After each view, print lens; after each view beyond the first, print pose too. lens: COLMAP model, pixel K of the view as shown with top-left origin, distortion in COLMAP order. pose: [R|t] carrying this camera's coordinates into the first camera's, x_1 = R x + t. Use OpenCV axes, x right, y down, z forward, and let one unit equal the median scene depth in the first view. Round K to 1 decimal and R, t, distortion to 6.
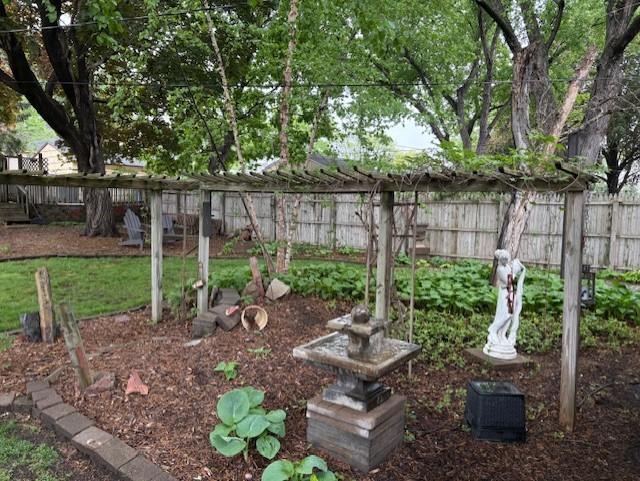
lens RADIAL K [[480.5, 0, 320.0], [0, 480.5, 240.5], [0, 0, 1]] dist [0.000806, 0.000375]
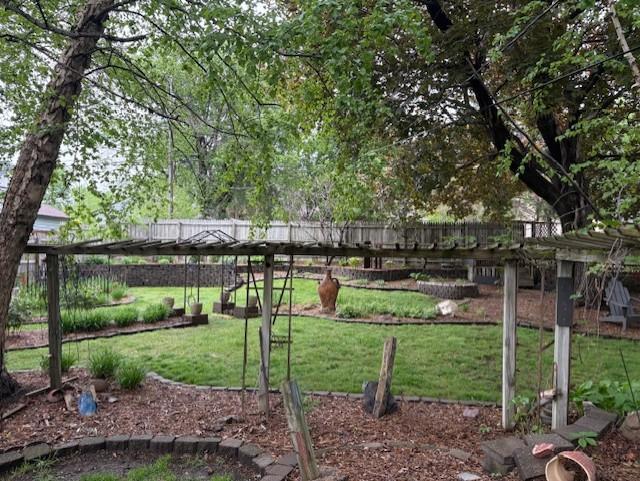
lens RADIAL K [[480.5, 0, 320.0], [0, 480.5, 240.5], [0, 0, 1]] dist [0.000806, 0.000375]
pose [[0.463526, -0.037704, -0.885281, 0.220366], [-0.077167, 0.993581, -0.082721, -0.046476], [0.882717, 0.106658, 0.457641, 0.348233]]
